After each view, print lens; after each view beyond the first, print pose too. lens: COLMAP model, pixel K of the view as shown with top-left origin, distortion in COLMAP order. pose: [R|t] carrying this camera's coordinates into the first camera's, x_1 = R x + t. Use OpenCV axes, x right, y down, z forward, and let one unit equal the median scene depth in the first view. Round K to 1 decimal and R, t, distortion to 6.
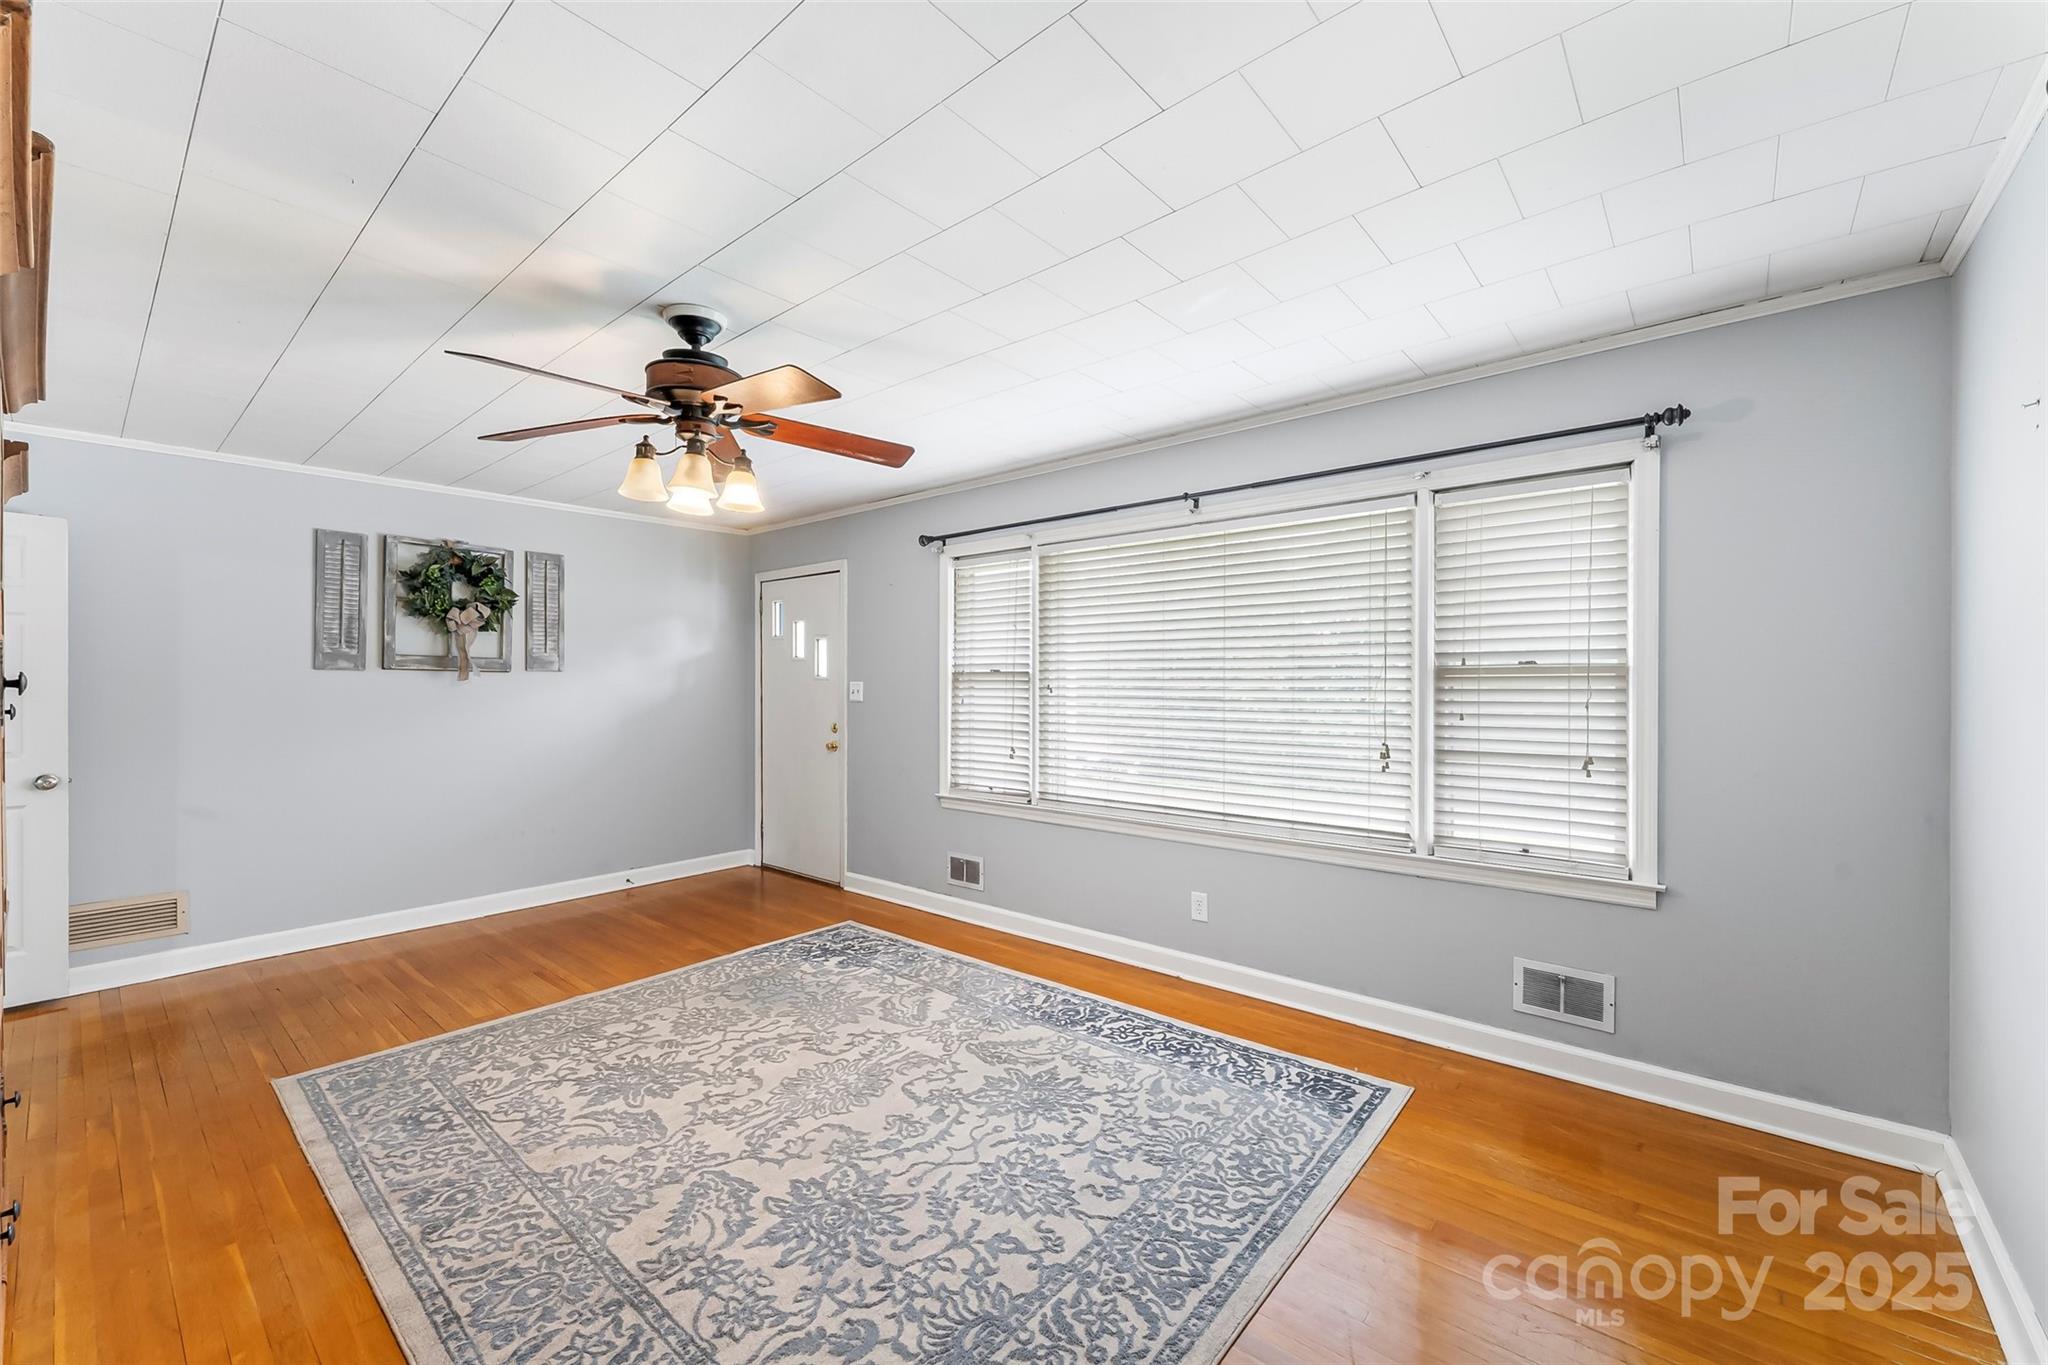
lens RADIAL K [[824.3, 0, 1033.6], [0, 824.3, 683.9], [0, 0, 1]] dist [0.000777, 0.000331]
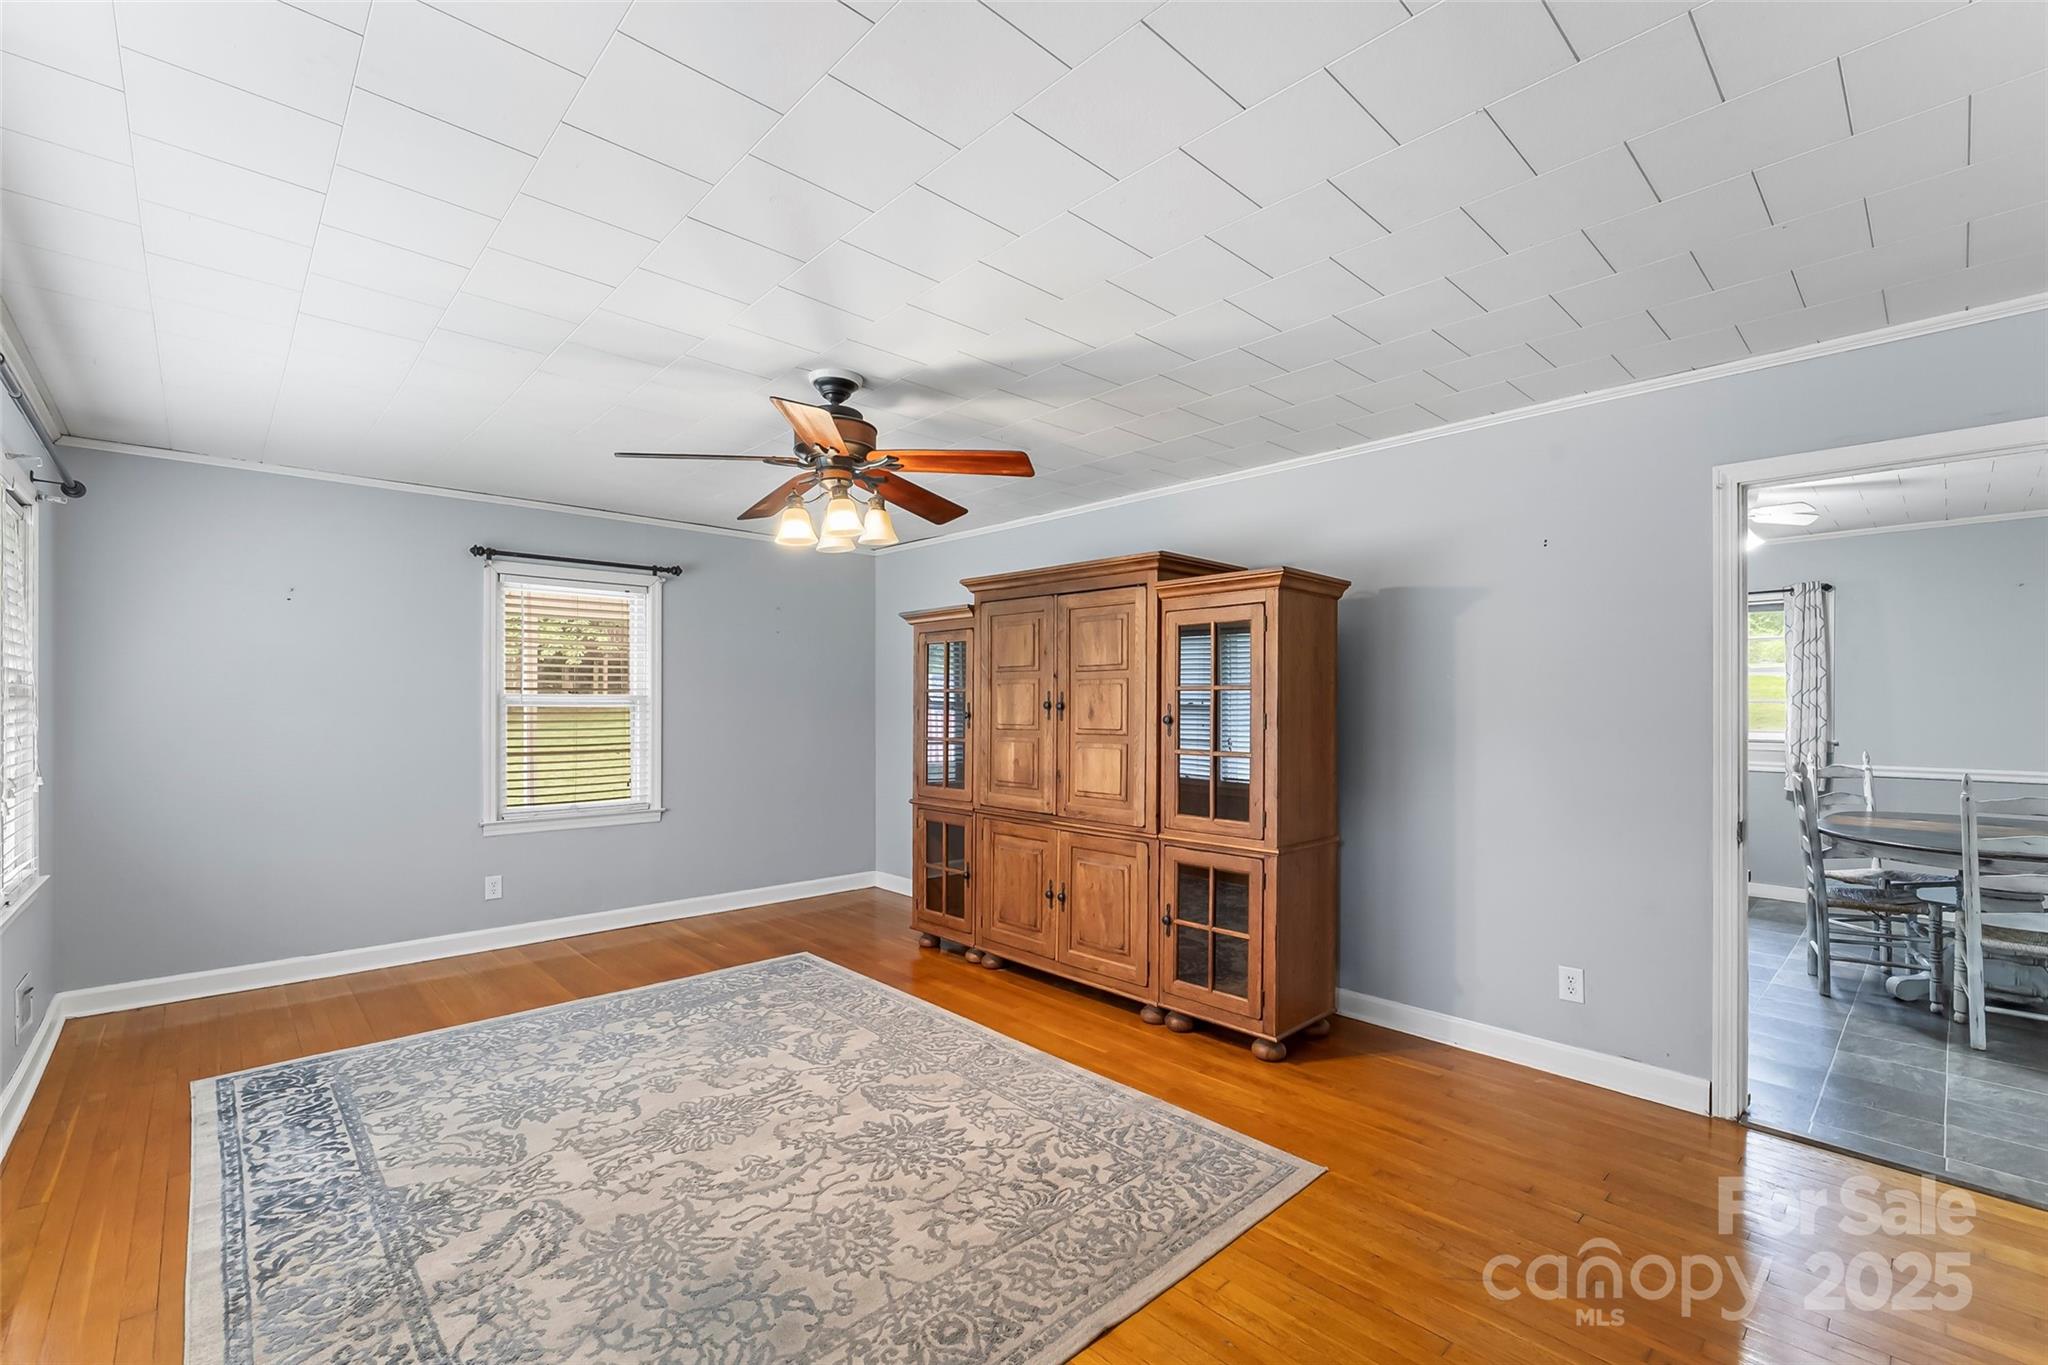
lens RADIAL K [[874.4, 0, 1015.6], [0, 874.4, 698.3], [0, 0, 1]] dist [-0.002761, -0.000873]
pose [[-0.992349, 0.000018, 0.123461, -0.659281], [-0.001523, 0.999922, -0.012387, 0.005999], [-0.123452, -0.012480, -0.992272, 1.784185]]
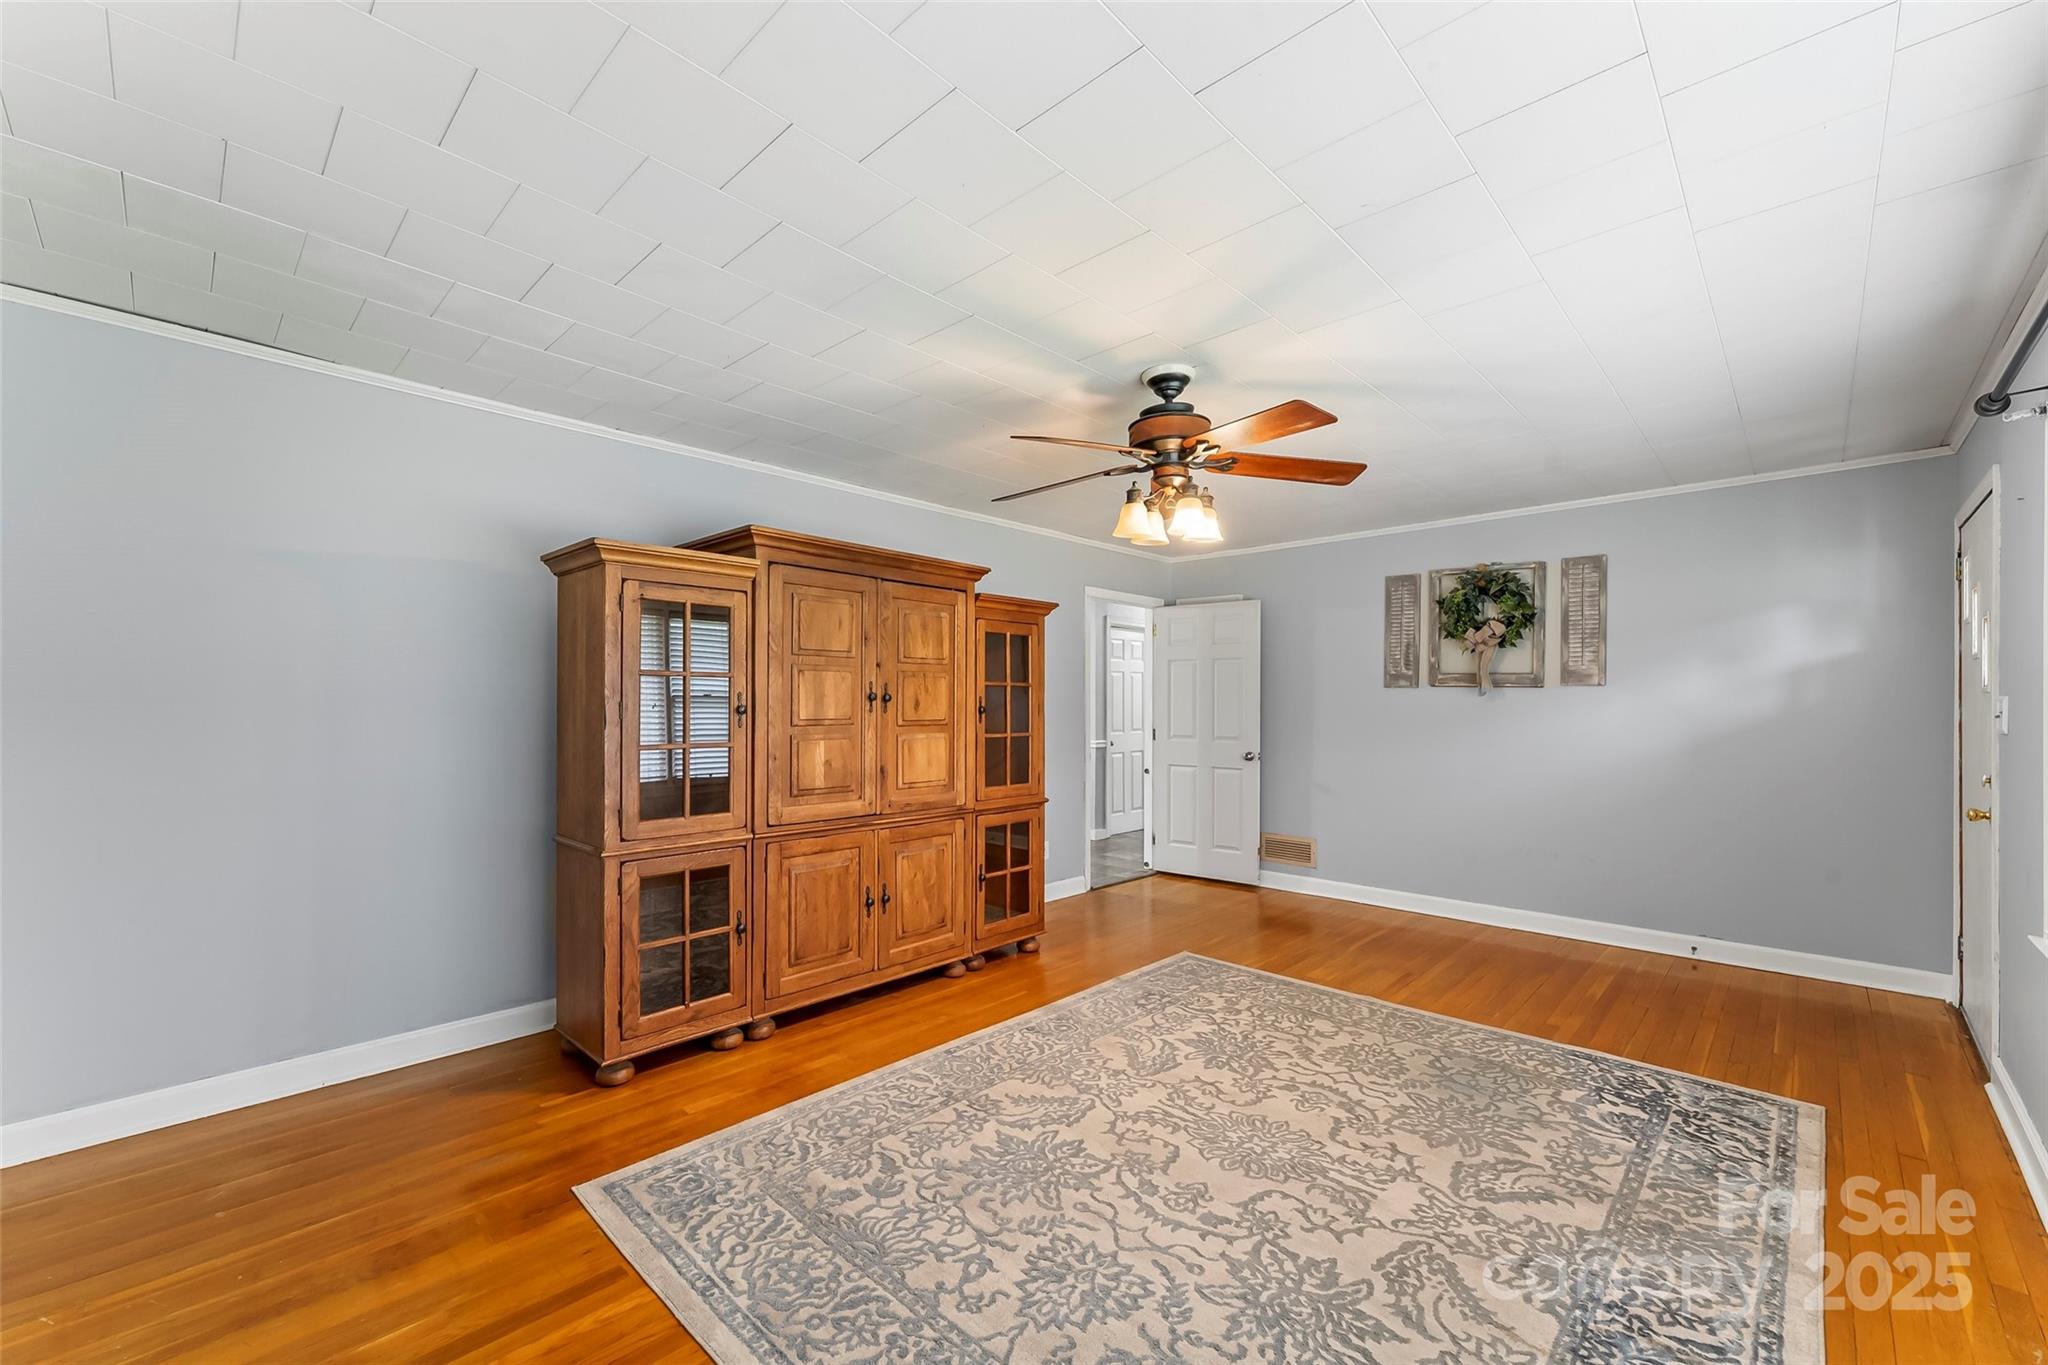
lens RADIAL K [[824.3, 0, 1010.8], [0, 824.3, 696.8], [0, 0, 1]] dist [0.000777, 0.000331]
pose [[-0.072426, -0.002182, -0.997371, 0.611213], [-0.003062, 0.999993, -0.001966, 0.001434], [0.997369, 0.002912, -0.072432, 0.719767]]
